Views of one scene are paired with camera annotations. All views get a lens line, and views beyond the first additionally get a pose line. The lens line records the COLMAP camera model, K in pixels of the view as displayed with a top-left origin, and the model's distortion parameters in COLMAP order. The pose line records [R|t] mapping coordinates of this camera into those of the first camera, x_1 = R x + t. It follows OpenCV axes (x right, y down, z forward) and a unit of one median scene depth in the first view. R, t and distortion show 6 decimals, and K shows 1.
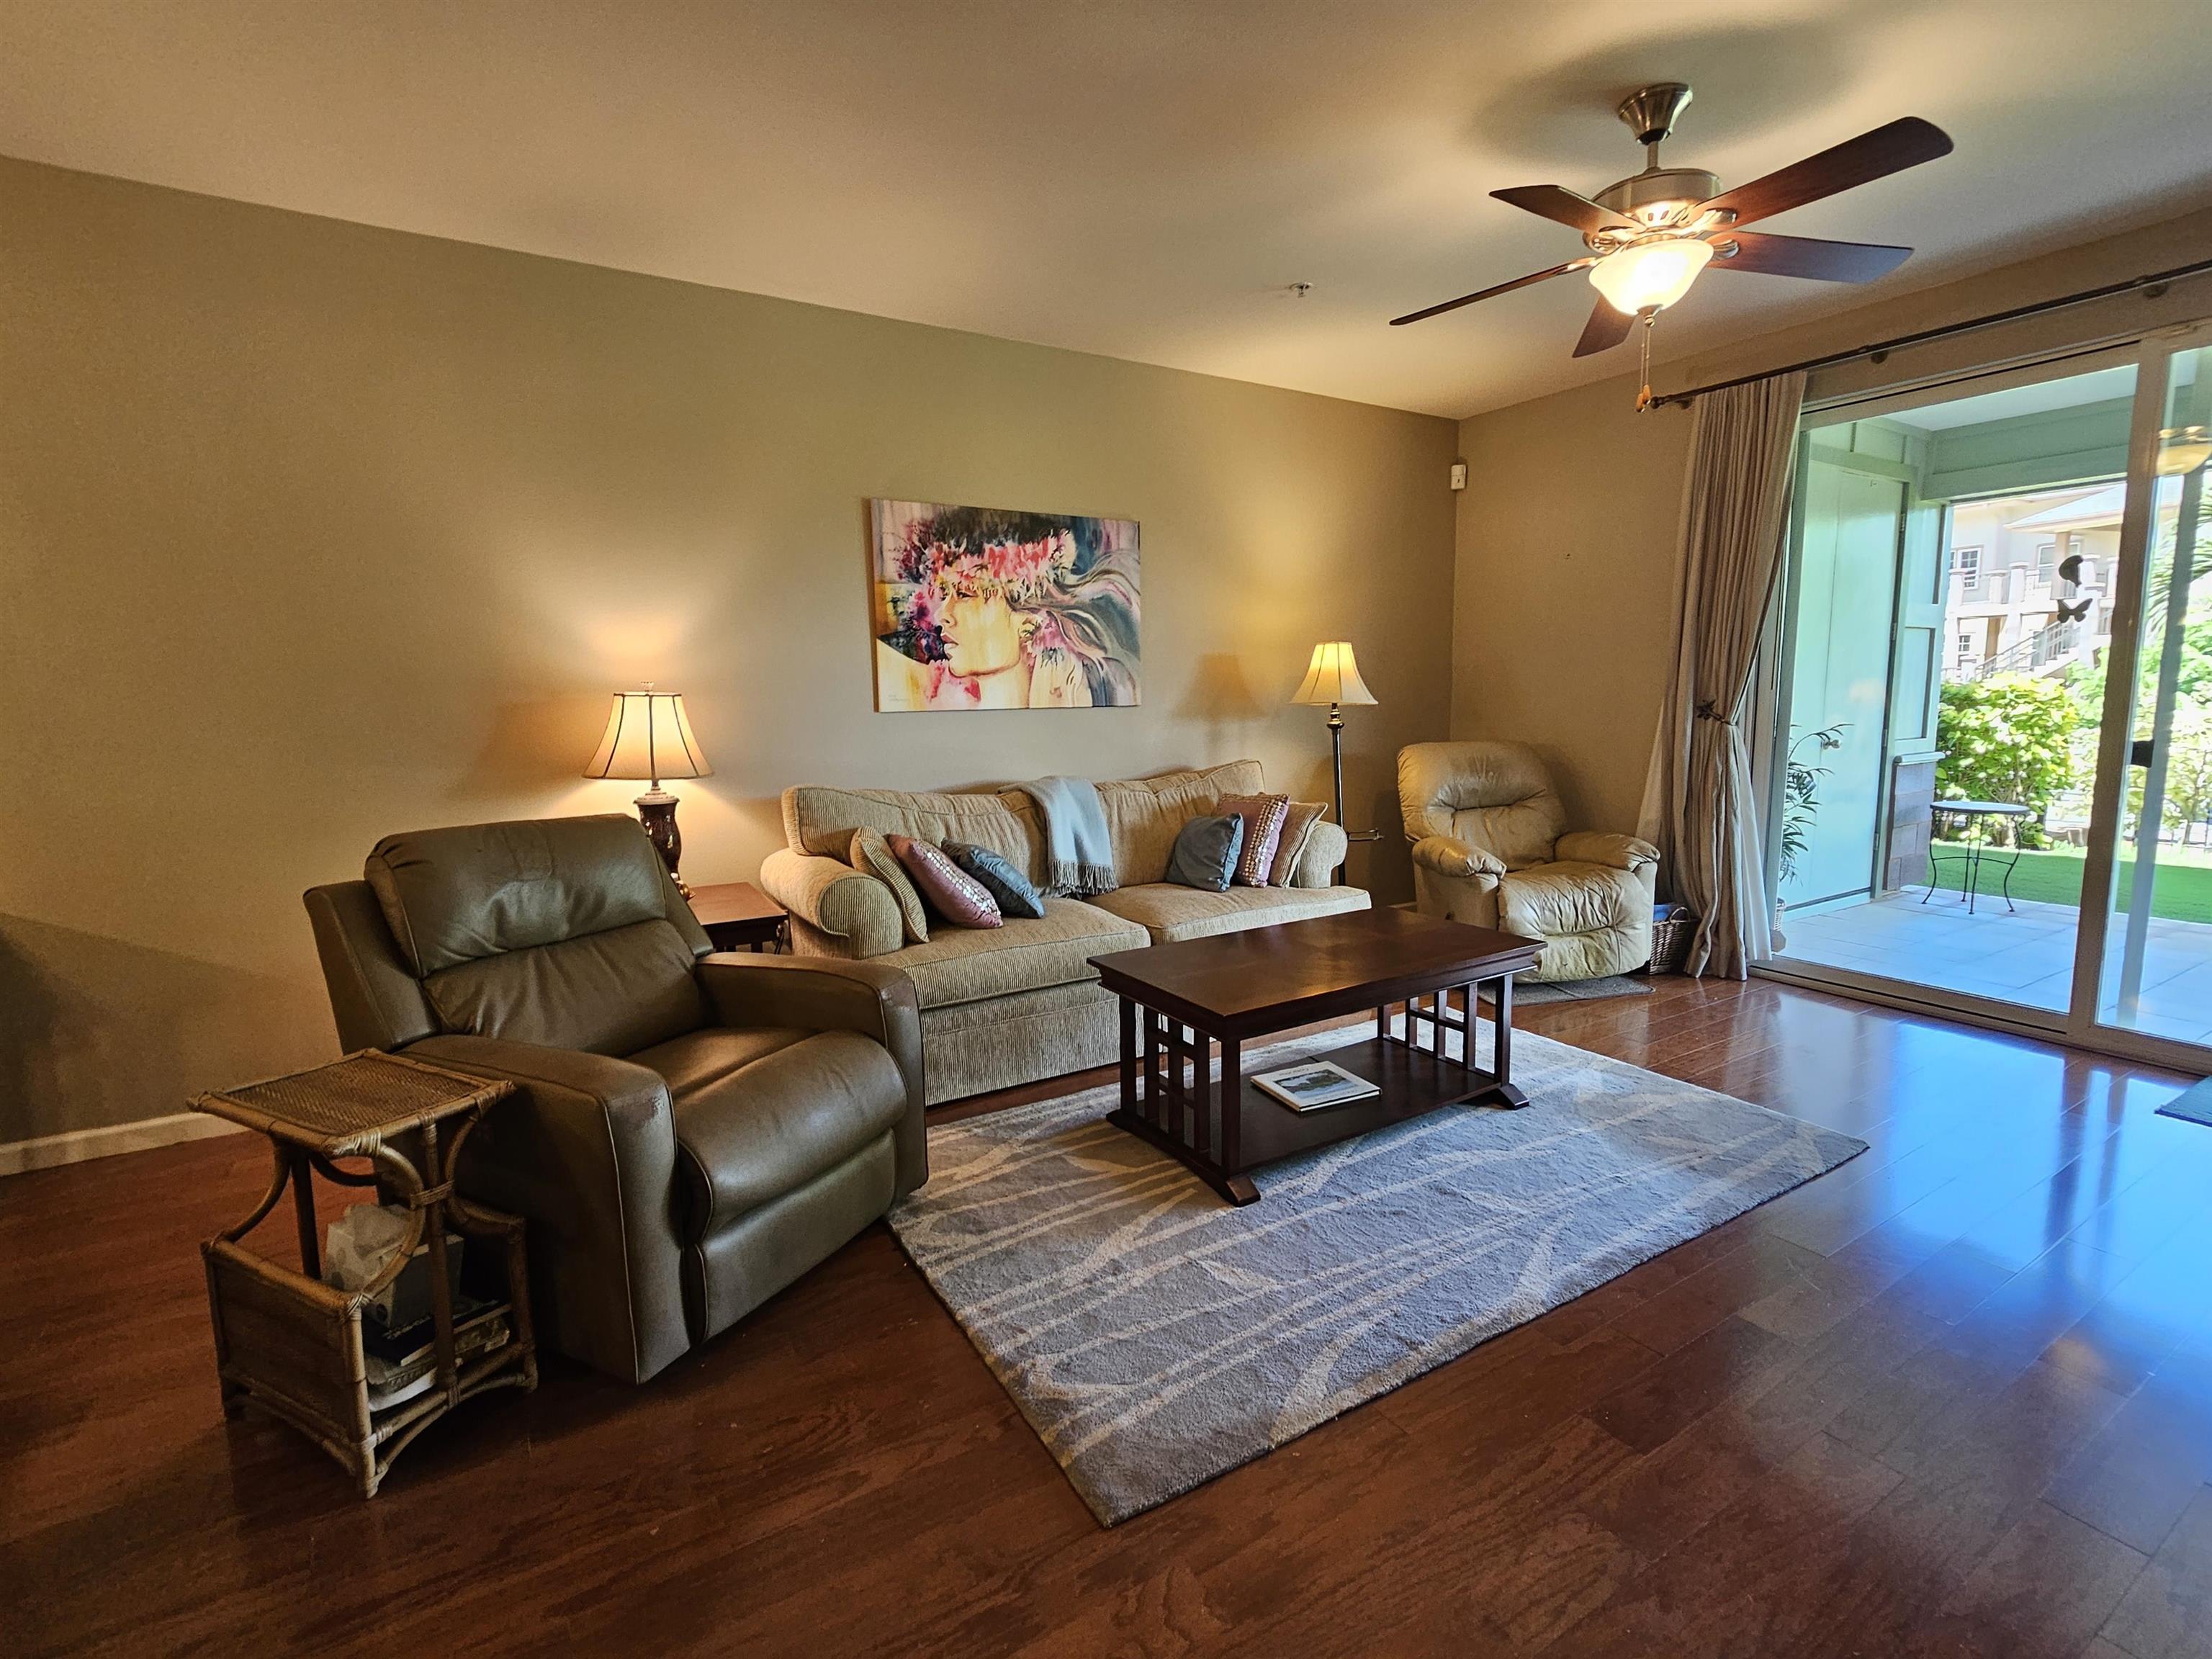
lens RADIAL K [[1021.2, 0, 1116.2], [0, 1021.2, 822.8], [0, 0, 1]] dist [-0.002307, -0.000438]
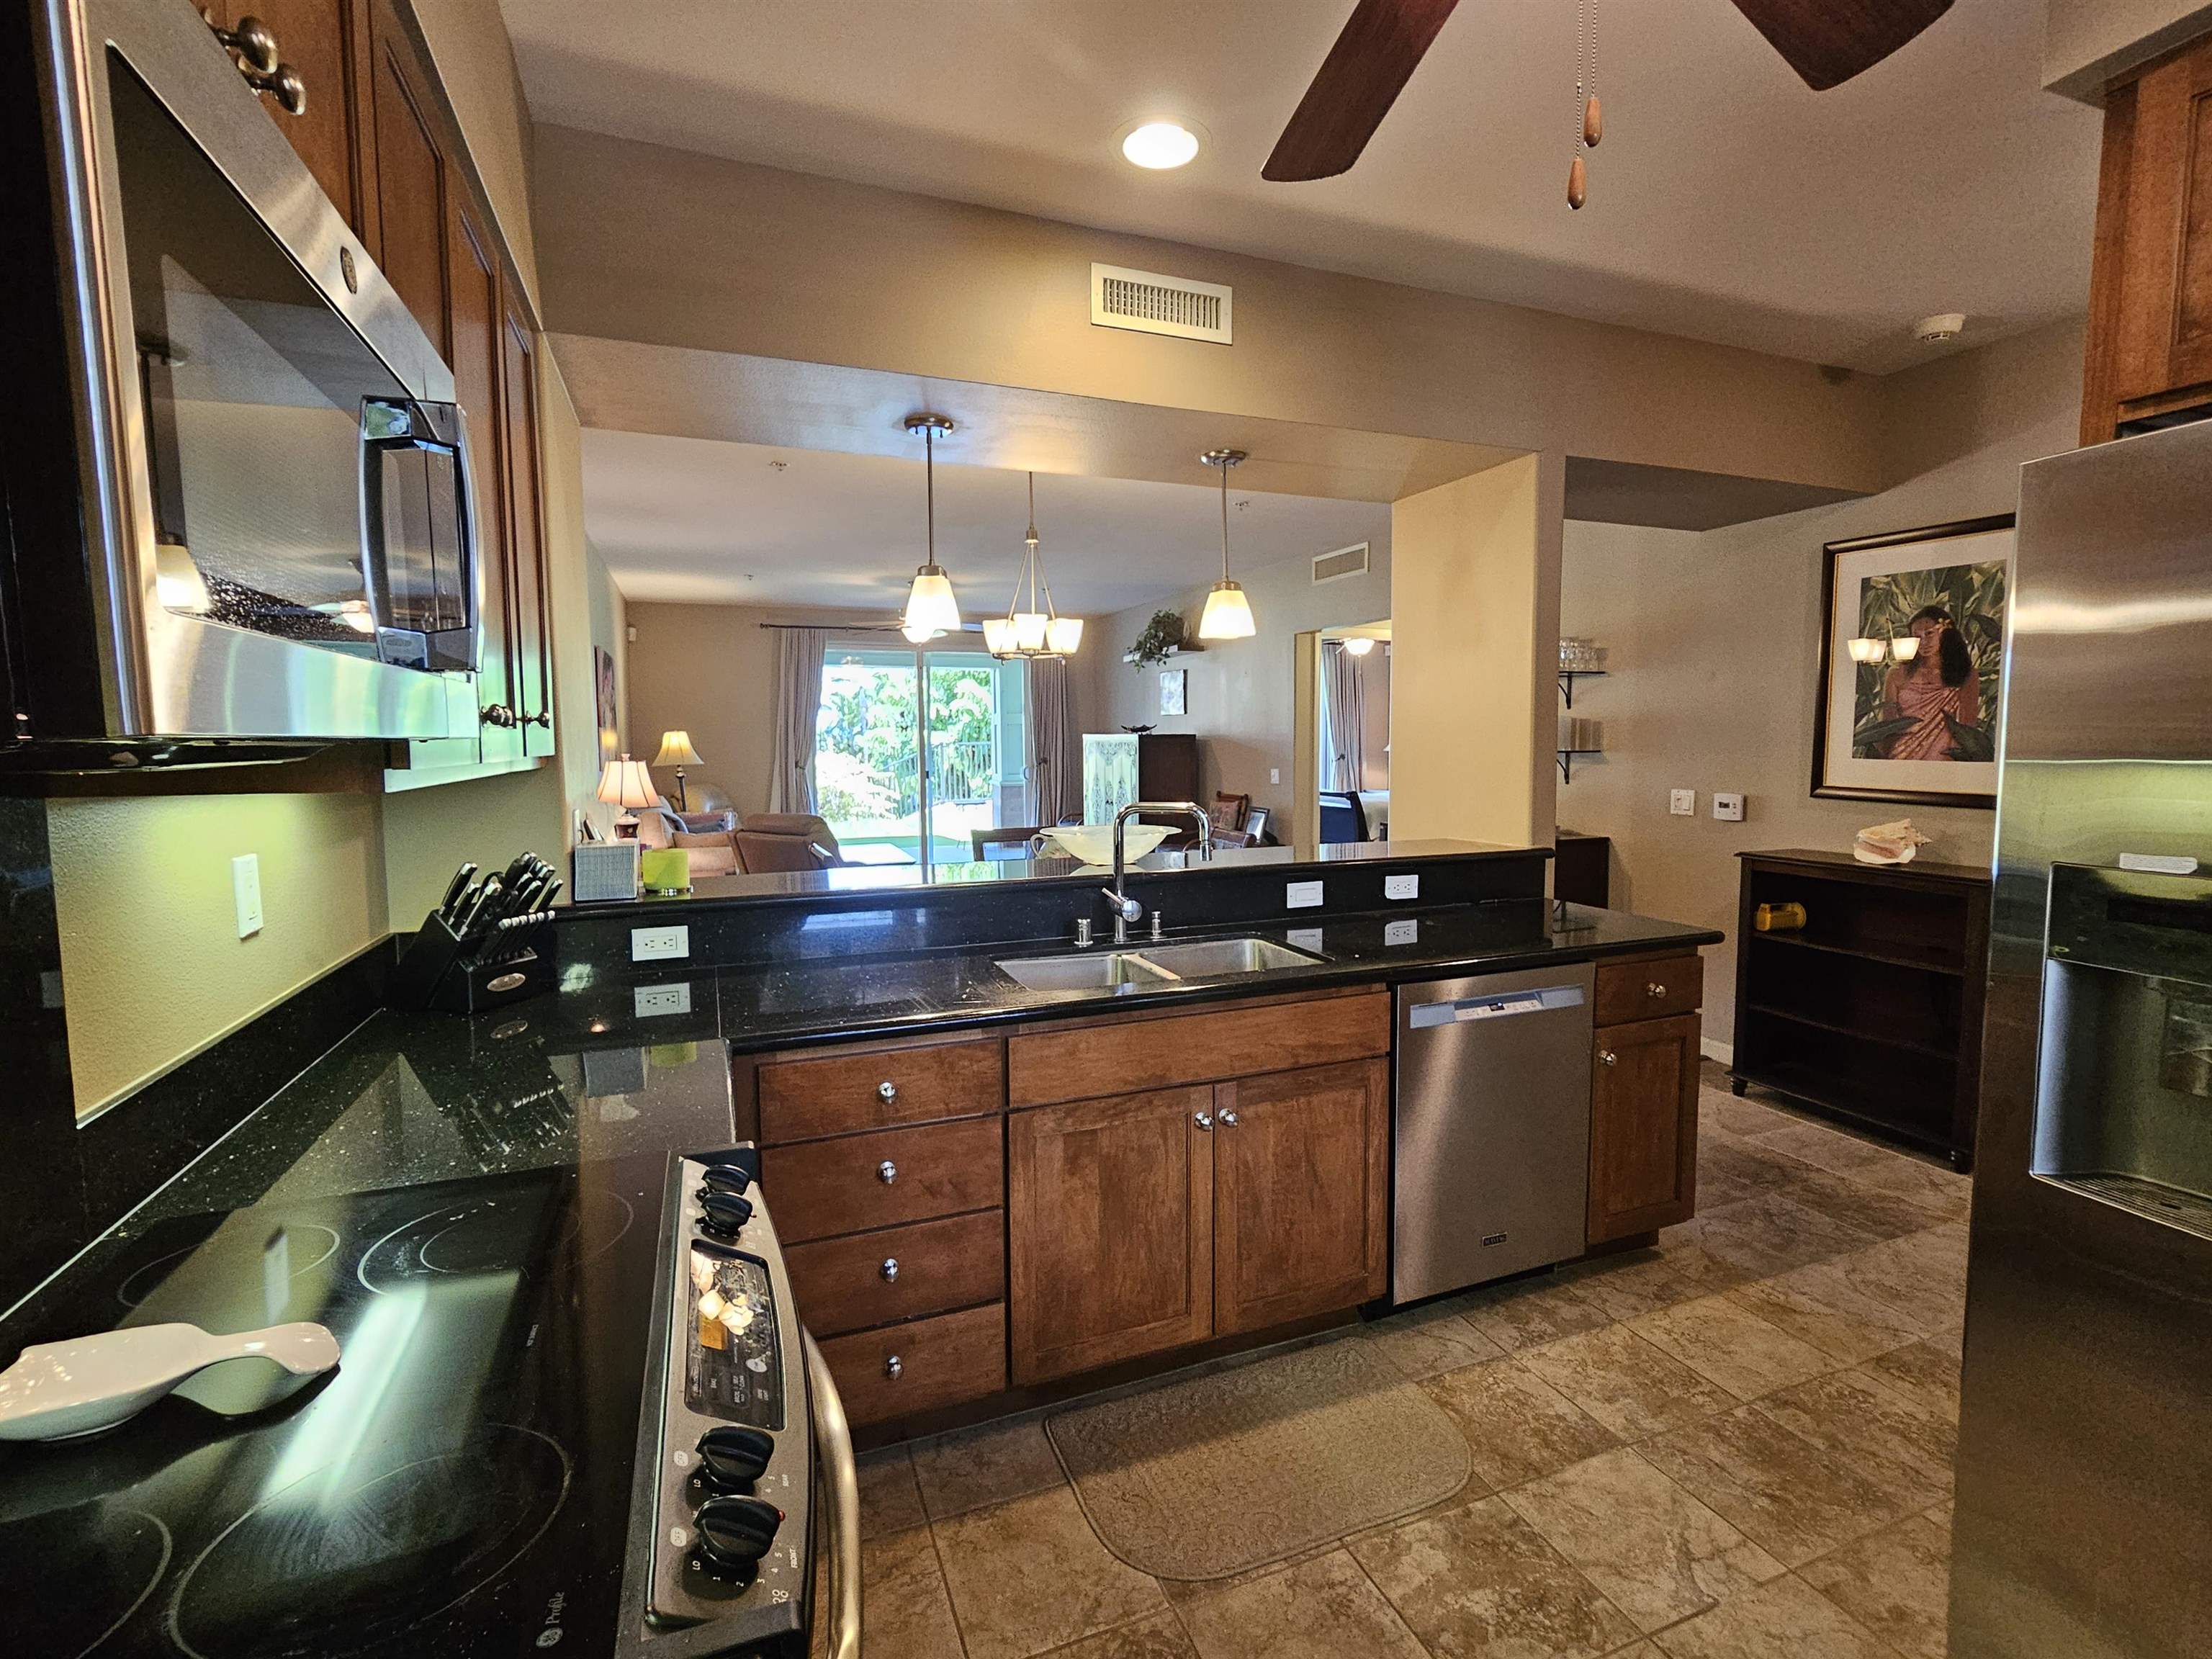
lens RADIAL K [[1029.5, 0, 1113.8], [0, 1029.5, 819.8], [0, 0, 1]] dist [-0.000406, 0.000143]
pose [[0.174475, -0.066659, 0.982403, -1.648969], [0.133406, 0.990107, 0.043489, 0.006161], [-0.975582, 0.123471, 0.181642, -0.095344]]
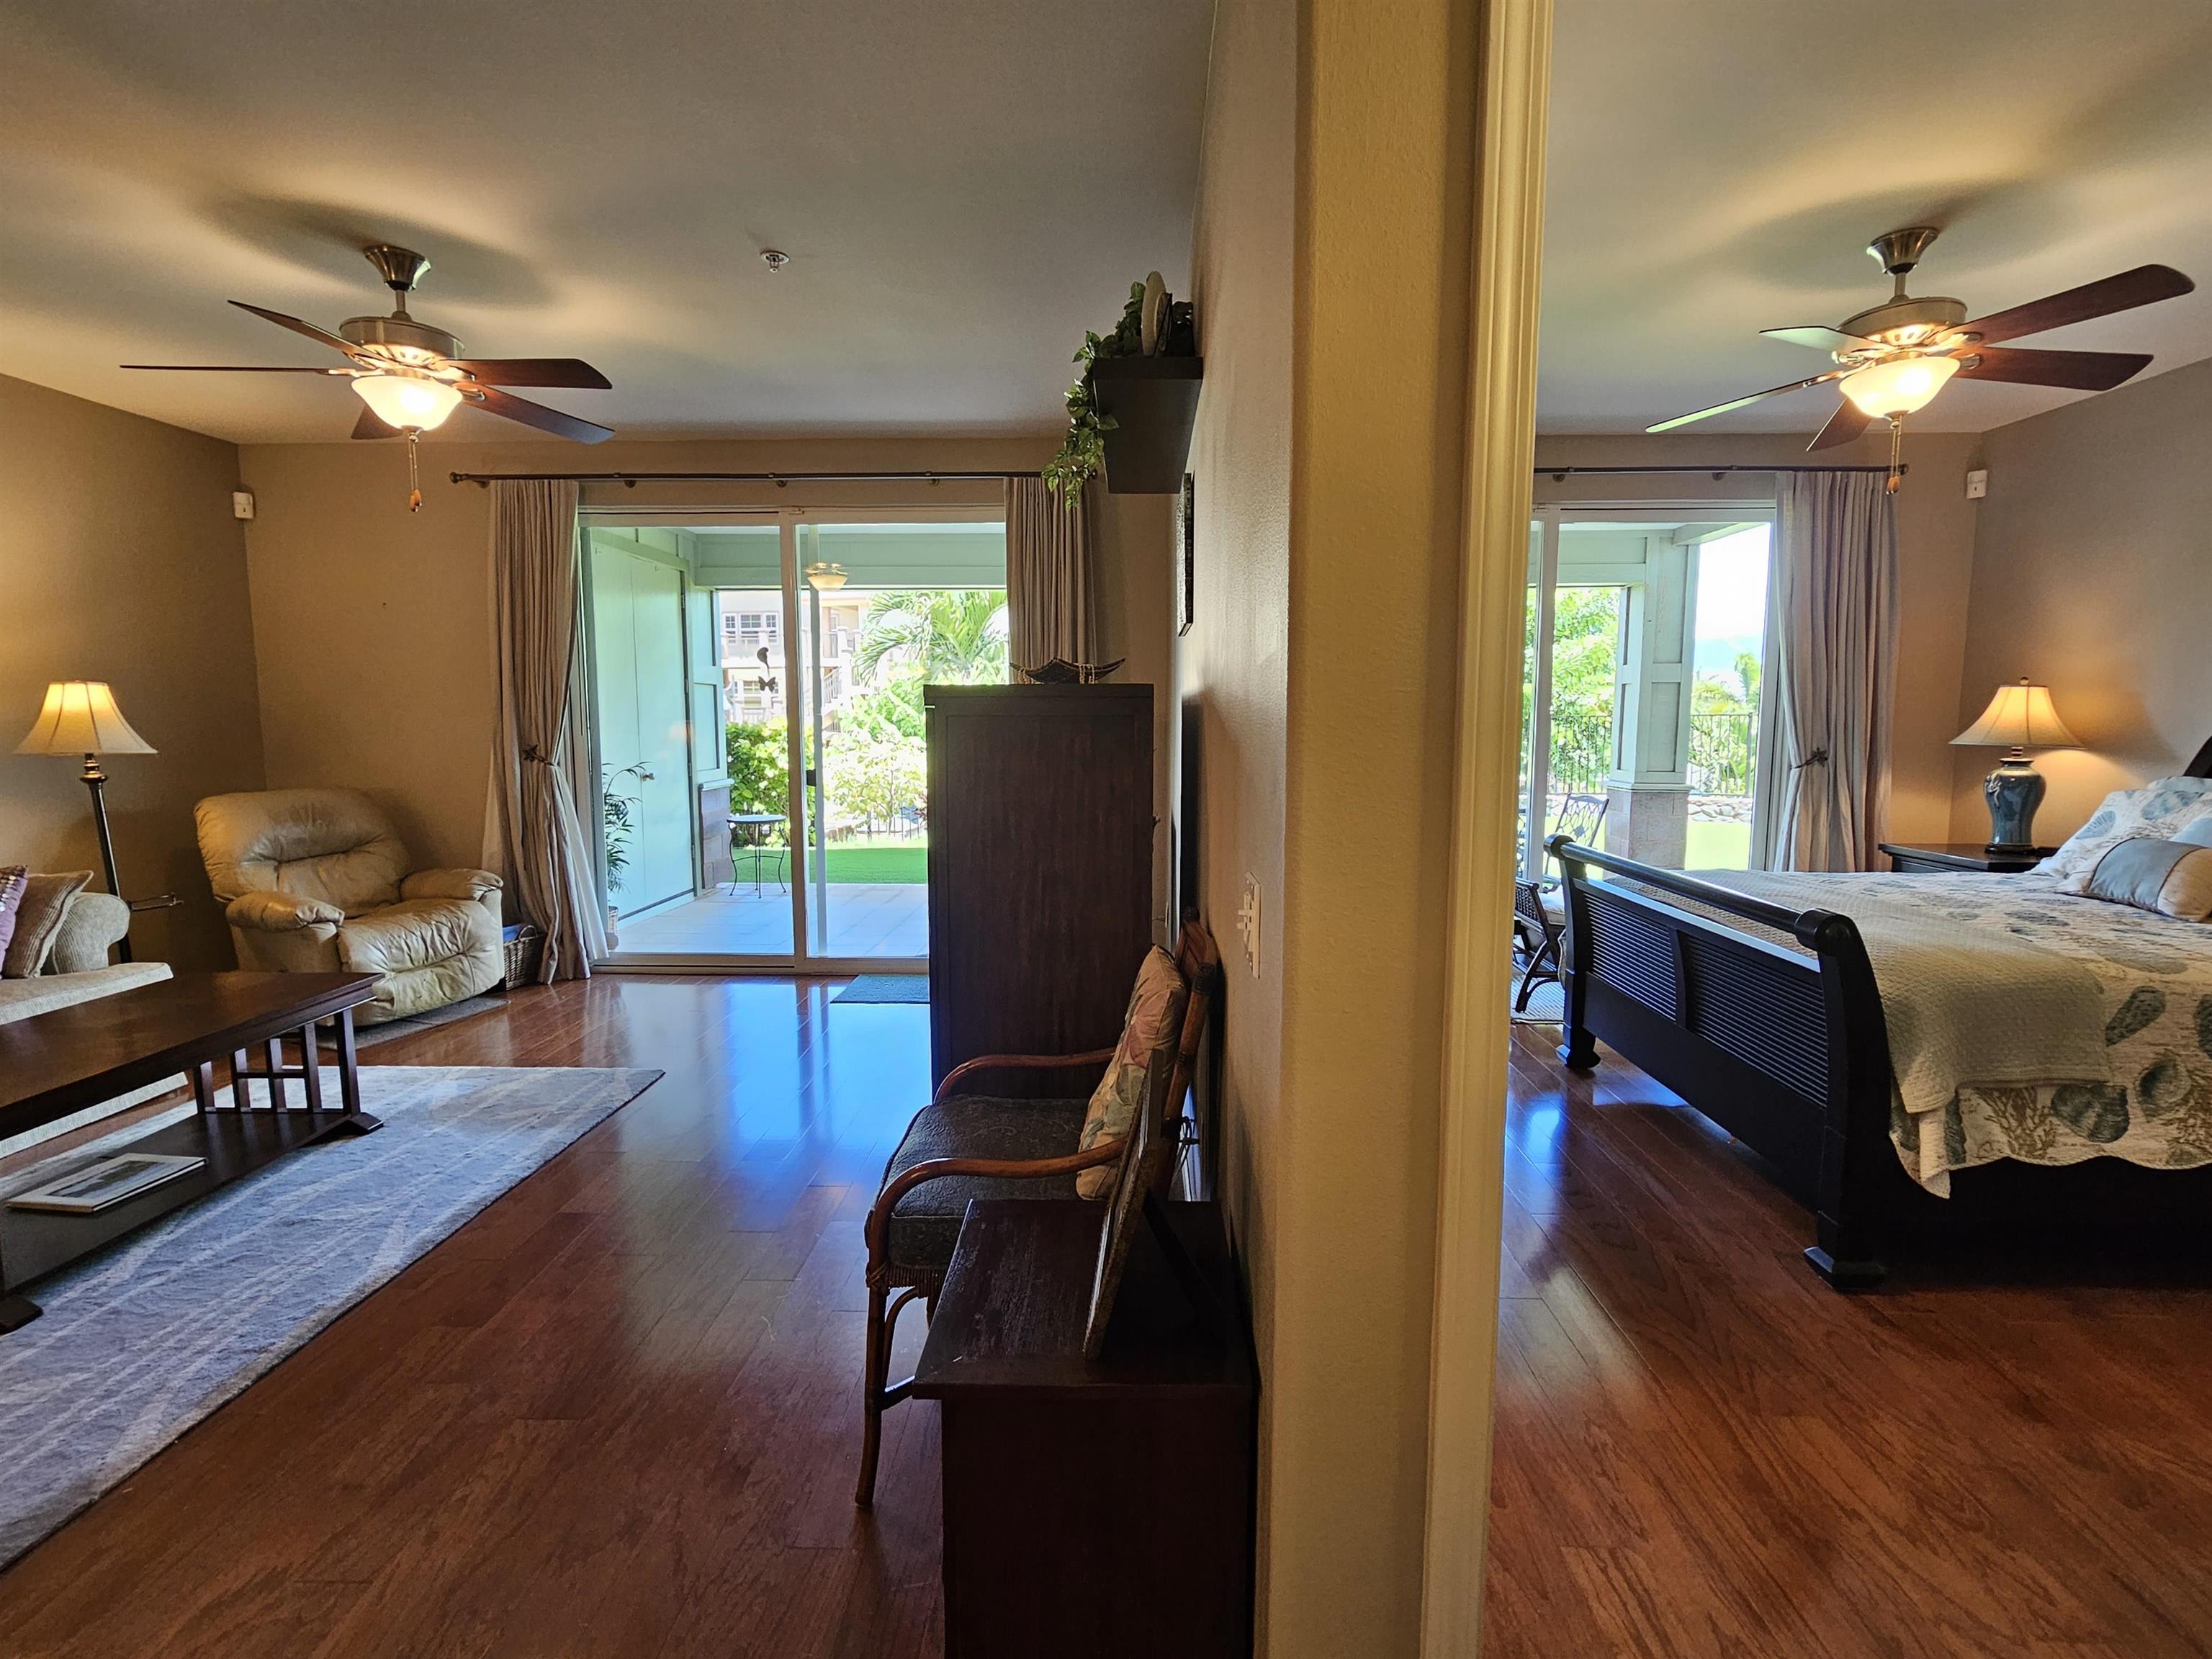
lens RADIAL K [[1026.2, 0, 1108.0], [0, 1026.2, 821.0], [0, 0, 1]] dist [-0.010769, 0.006347]
pose [[0.546388, -0.073679, 0.834285, -0.040525], [0.101077, 0.994643, 0.021644, 0.007155], [-0.831411, 0.072501, 0.550908, -0.188362]]
